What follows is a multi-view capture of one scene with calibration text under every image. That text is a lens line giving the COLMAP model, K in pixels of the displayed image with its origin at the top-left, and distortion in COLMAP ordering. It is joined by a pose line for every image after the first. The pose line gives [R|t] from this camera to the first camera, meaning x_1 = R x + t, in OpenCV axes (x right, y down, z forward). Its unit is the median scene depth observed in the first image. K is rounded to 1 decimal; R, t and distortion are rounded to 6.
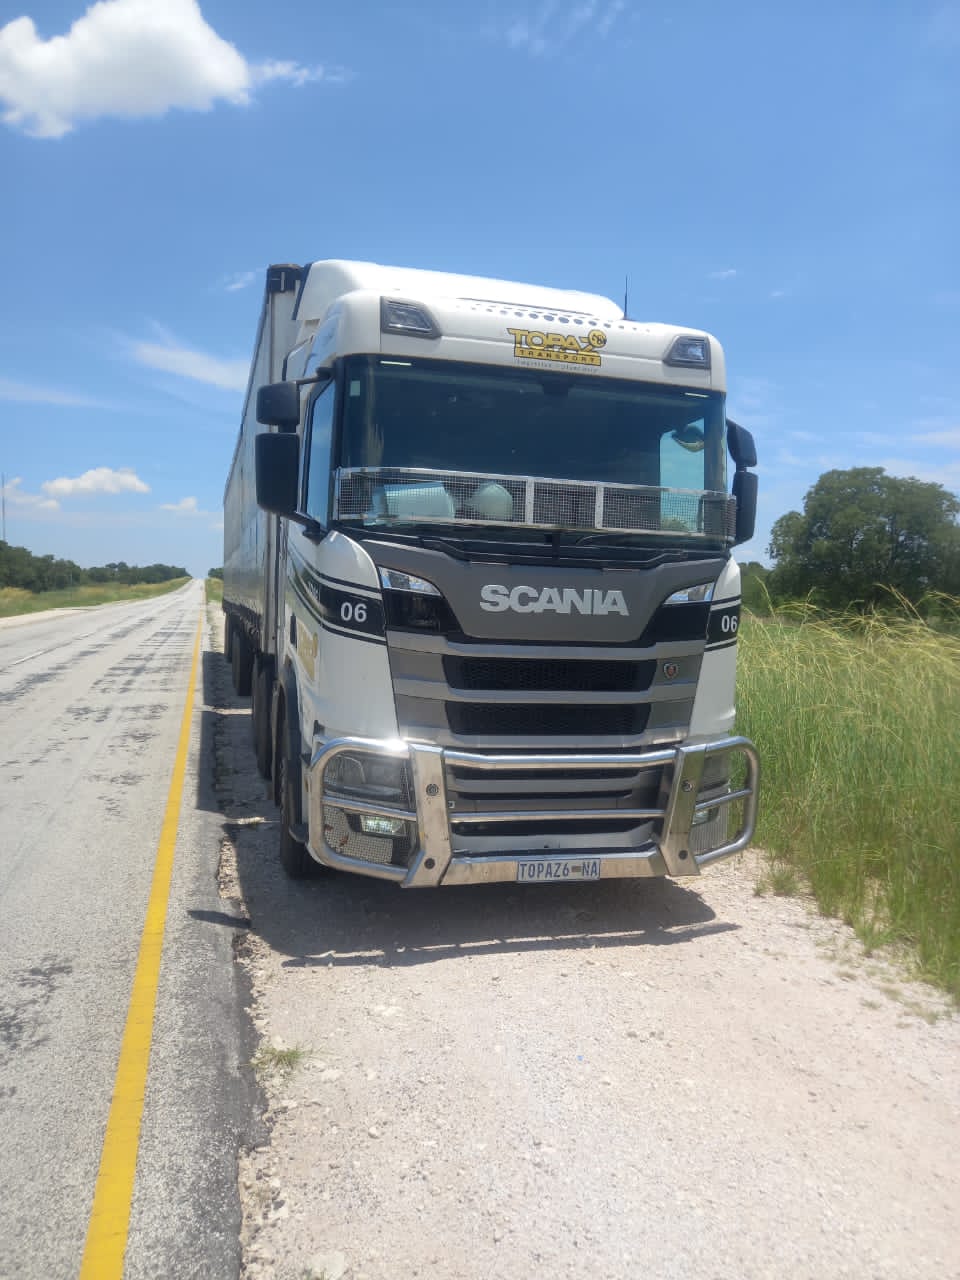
lens RADIAL K [[942.2, 0, 480.0], [0, 942.2, 640.0], [0, 0, 1]] dist [0.084372, -0.117905]
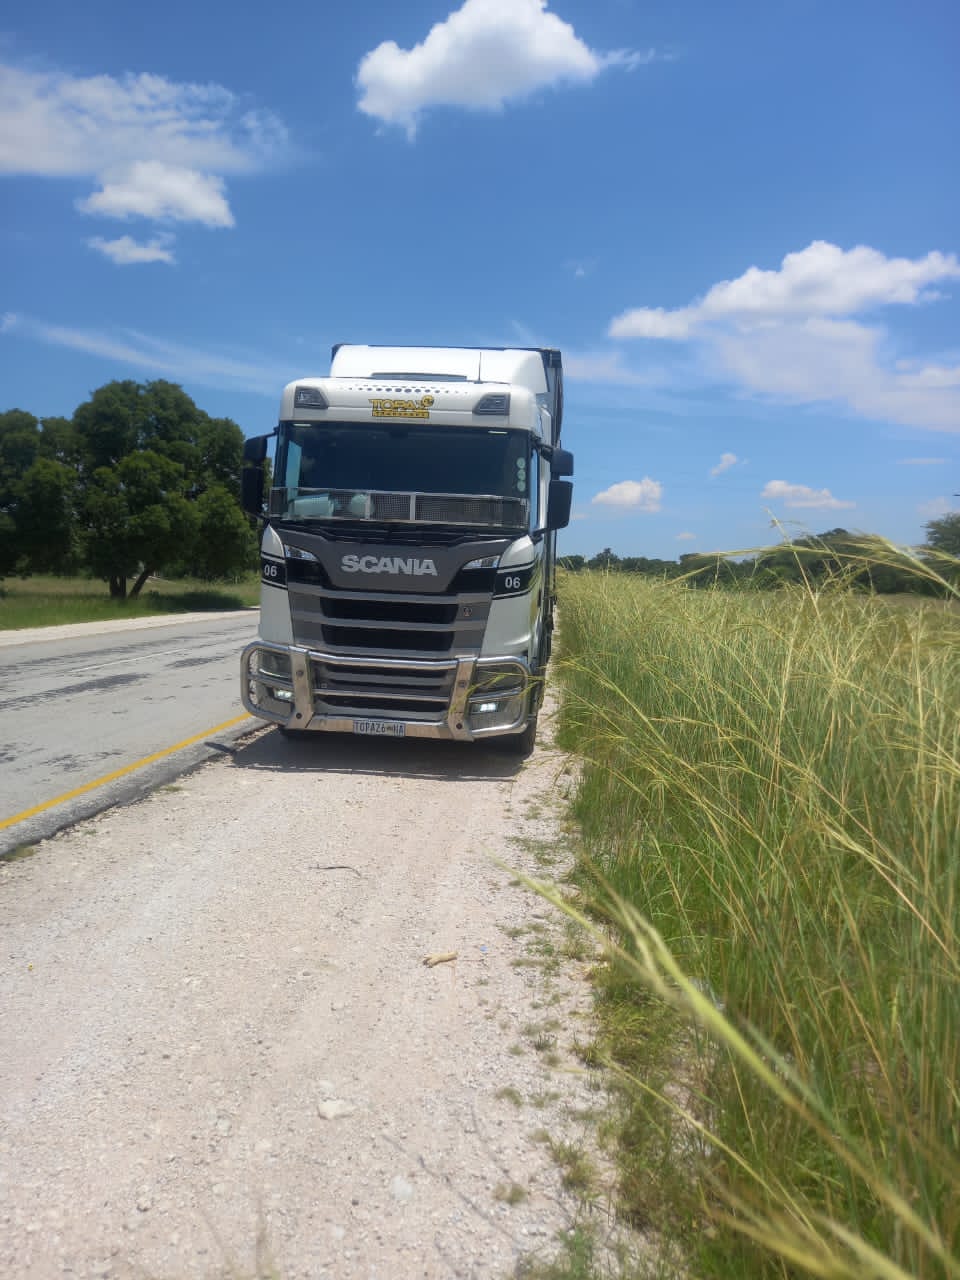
lens RADIAL K [[942.2, 0, 480.0], [0, 942.2, 640.0], [0, 0, 1]] dist [0.084372, -0.117905]
pose [[0.930736, 0.032297, -0.364263, 0.825454], [-0.028321, 0.999467, 0.016254, 0.055968], [0.364594, -0.004812, 0.931154, -0.460978]]
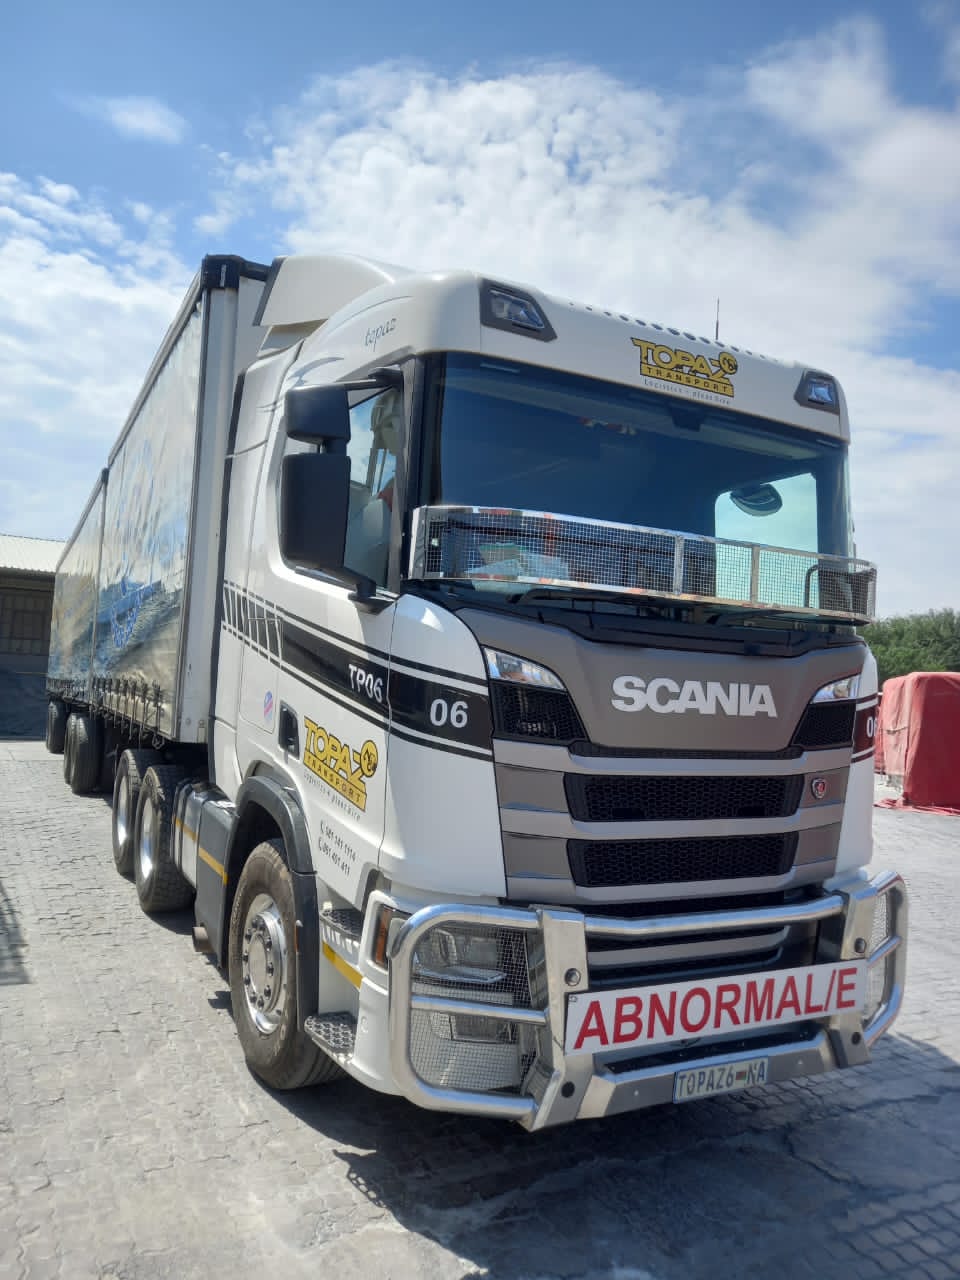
lens RADIAL K [[942.2, 0, 480.0], [0, 942.2, 640.0], [0, 0, 1]] dist [0.084372, -0.117905]
pose [[0.976482, 0.022952, 0.214373, -0.249585], [-0.007322, 0.997274, -0.073422, -0.031003], [-0.215474, 0.070126, 0.973988, 0.307133]]
